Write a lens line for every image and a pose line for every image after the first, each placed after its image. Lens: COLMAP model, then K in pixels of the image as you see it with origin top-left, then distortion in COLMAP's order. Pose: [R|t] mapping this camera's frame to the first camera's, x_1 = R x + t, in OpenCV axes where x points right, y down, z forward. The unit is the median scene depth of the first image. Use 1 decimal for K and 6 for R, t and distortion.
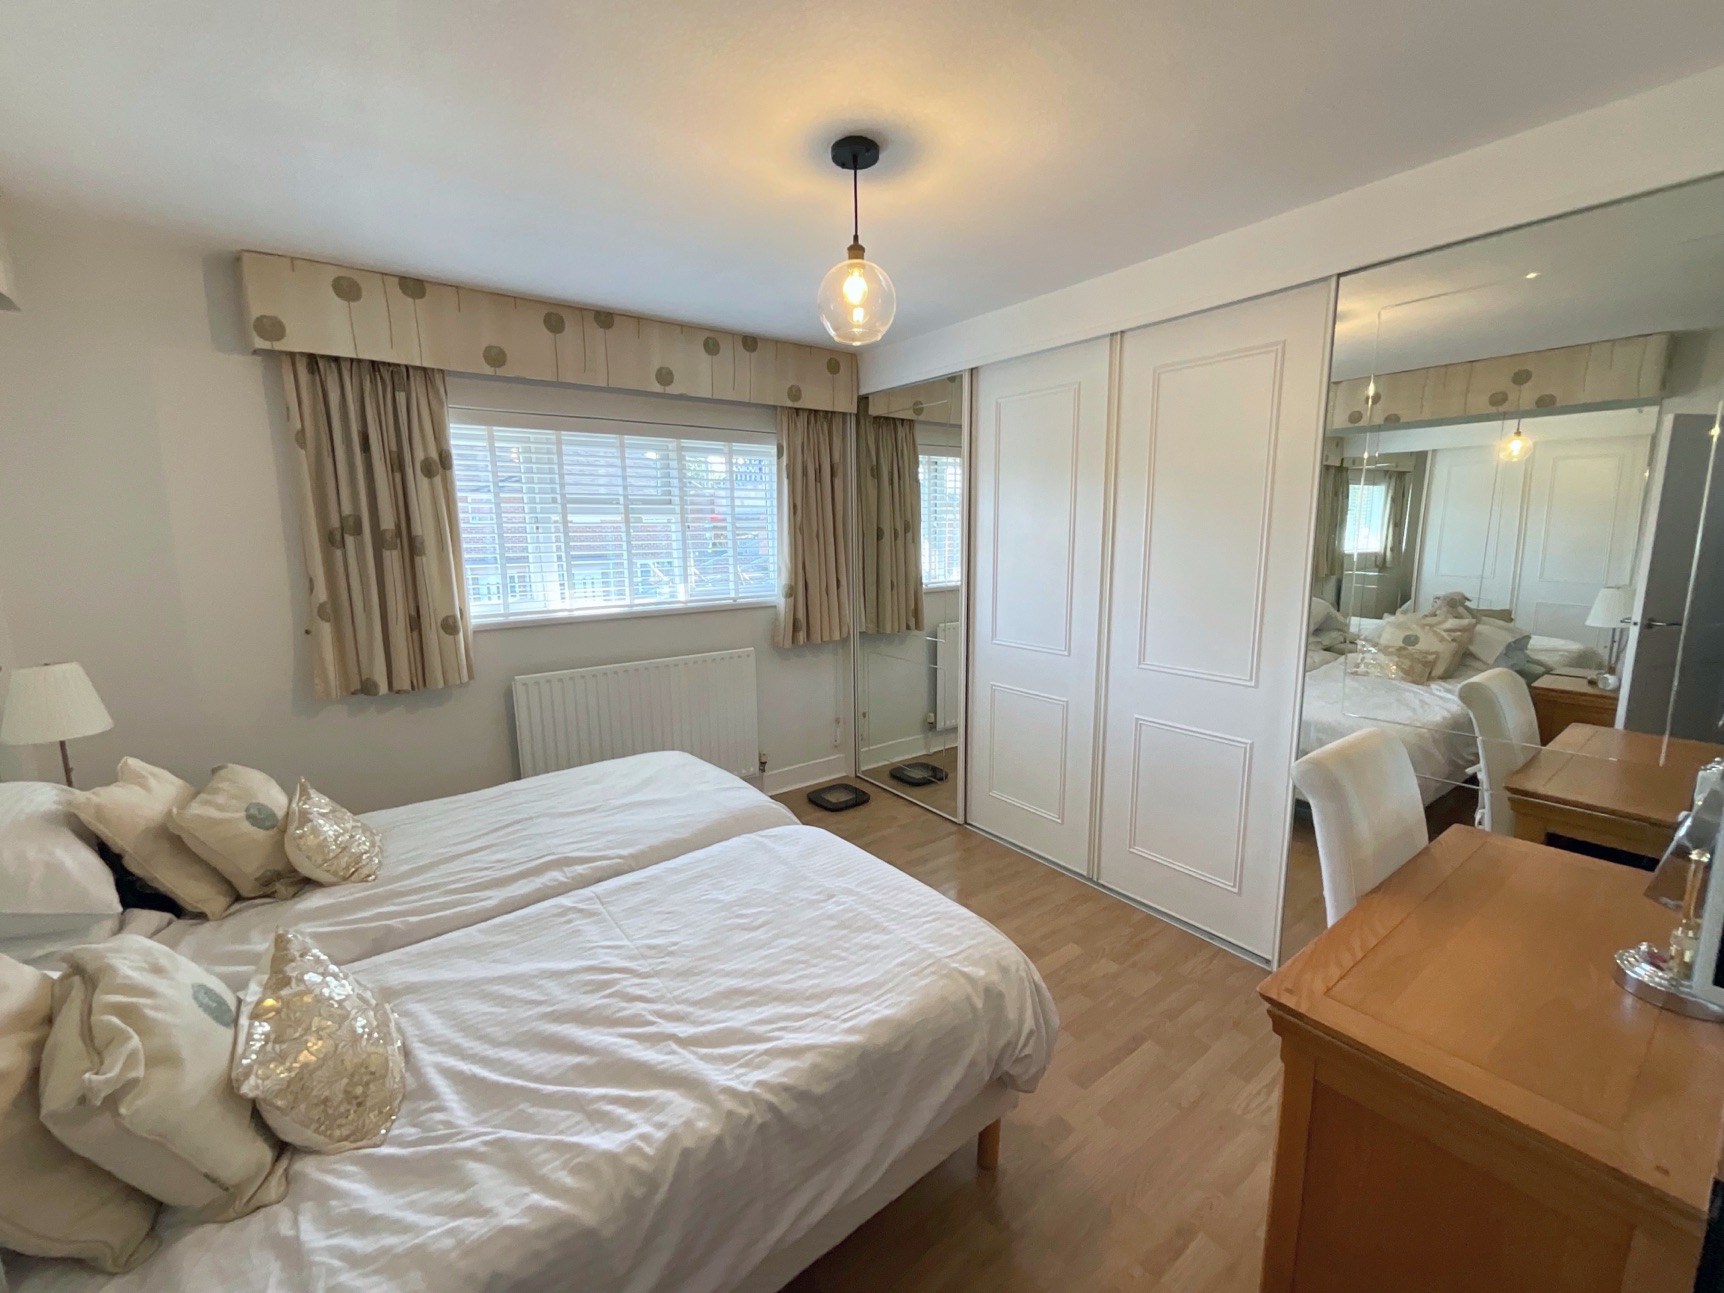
lens RADIAL K [[700.1, 0, 861.1], [0, 700.1, 645.6], [0, 0, 1]] dist [-0.002522, 0.001282]
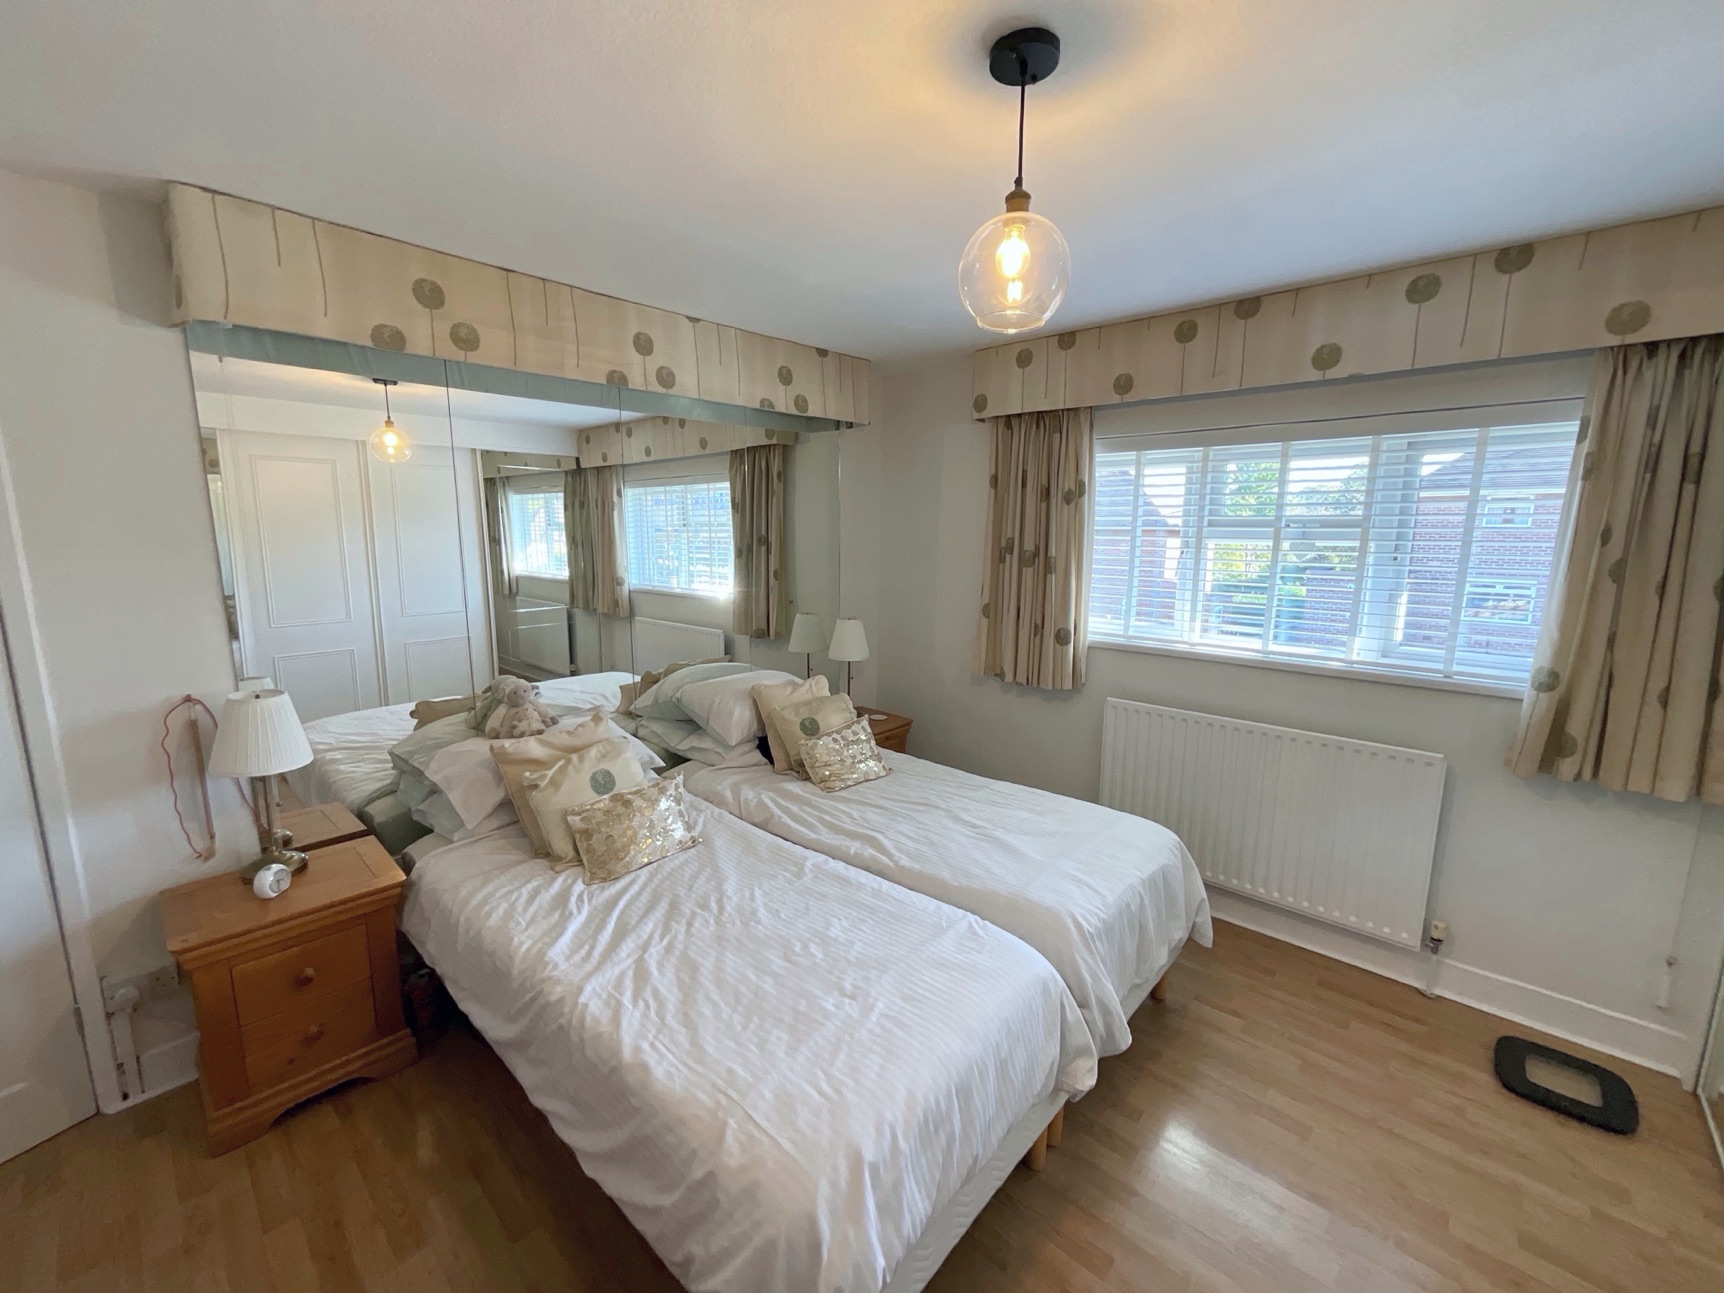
lens RADIAL K [[700.1, 0, 861.1], [0, 700.1, 645.6], [0, 0, 1]] dist [-0.002522, 0.001282]
pose [[0.186017, 0.172680, -0.967253, 0.489573], [-0.172234, 0.974923, 0.140926, -0.131957], [0.967333, 0.140380, 0.211094, 0.509621]]
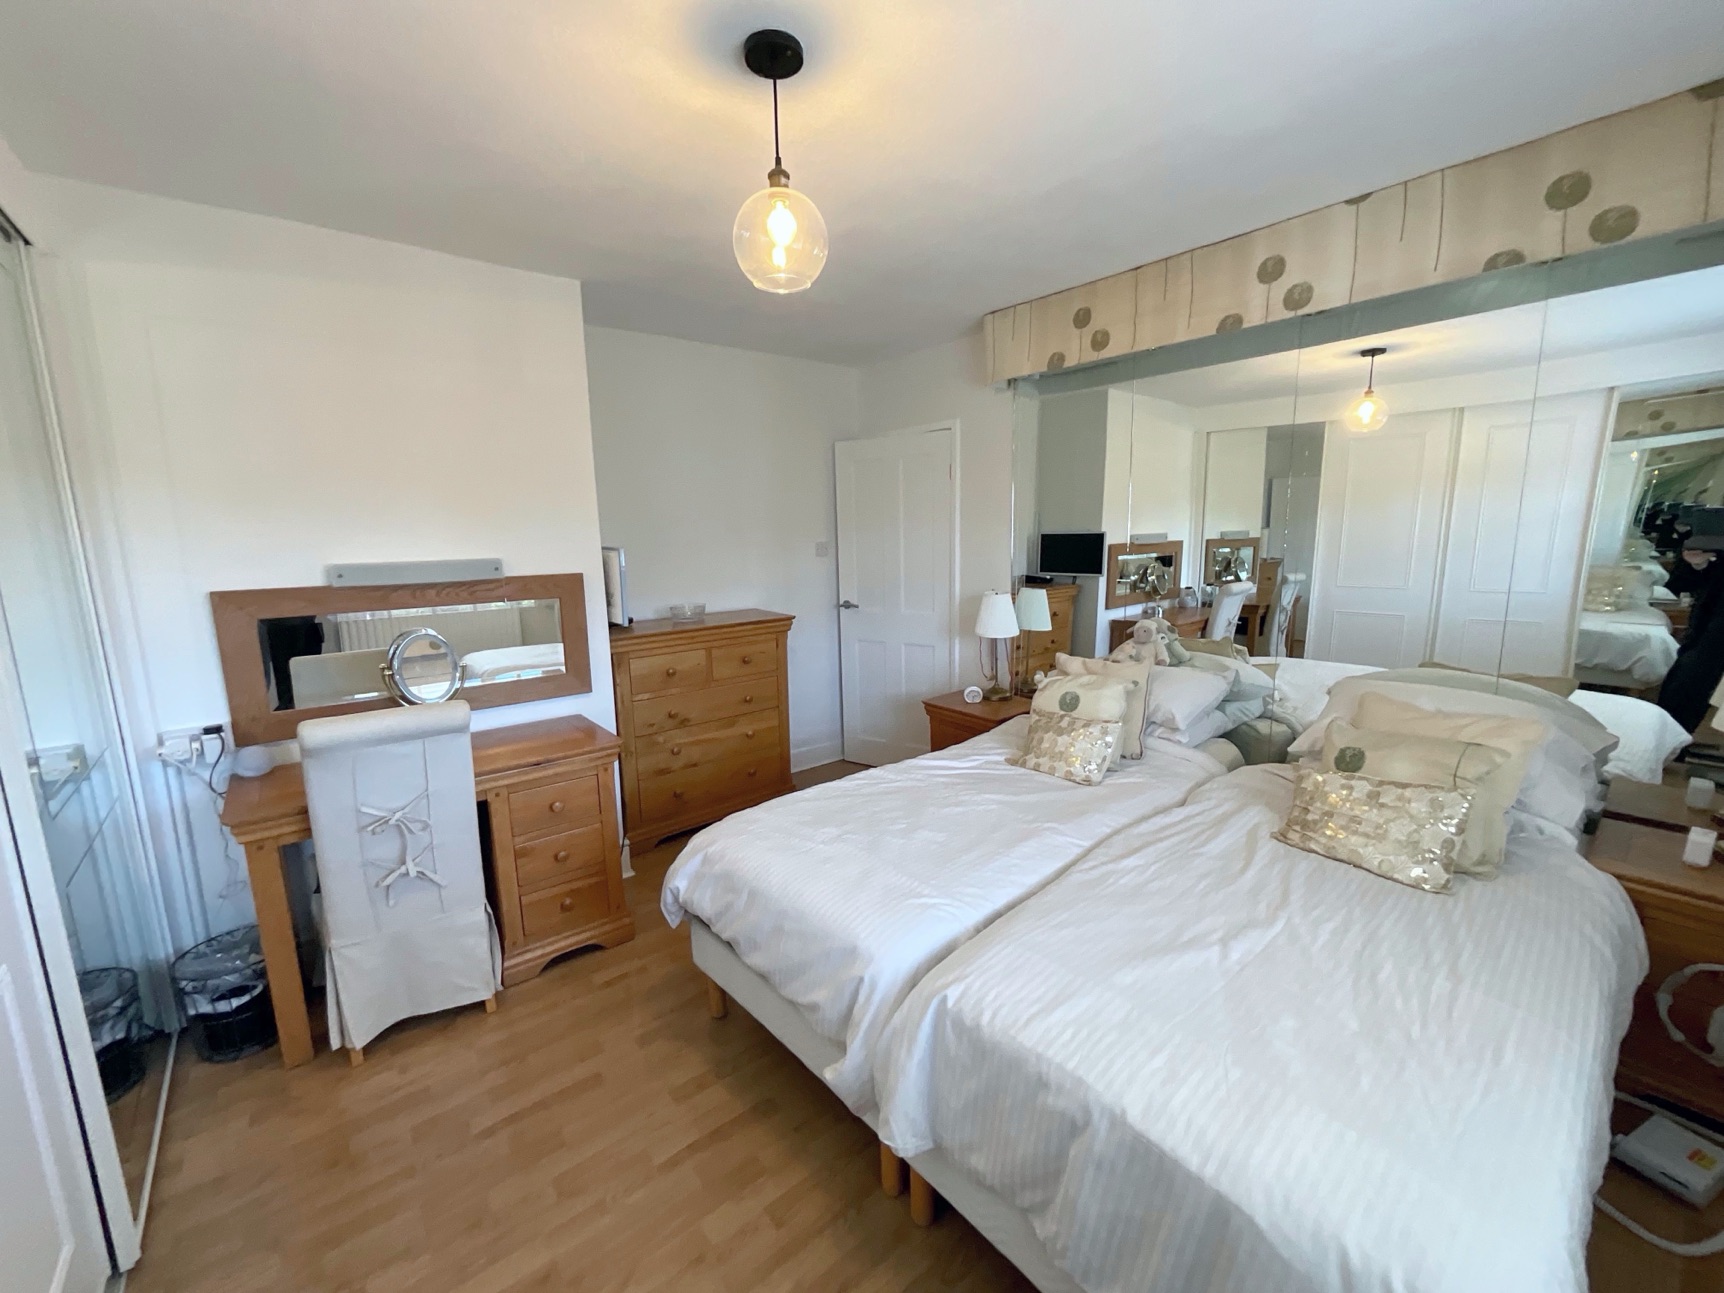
lens RADIAL K [[700.1, 0, 861.1], [0, 700.1, 645.6], [0, 0, 1]] dist [-0.002522, 0.001282]
pose [[-0.997758, 0.040094, -0.053577, -0.025734], [0.020532, 0.945443, 0.325140, -0.206067], [0.063690, 0.323311, -0.944147, 1.322573]]
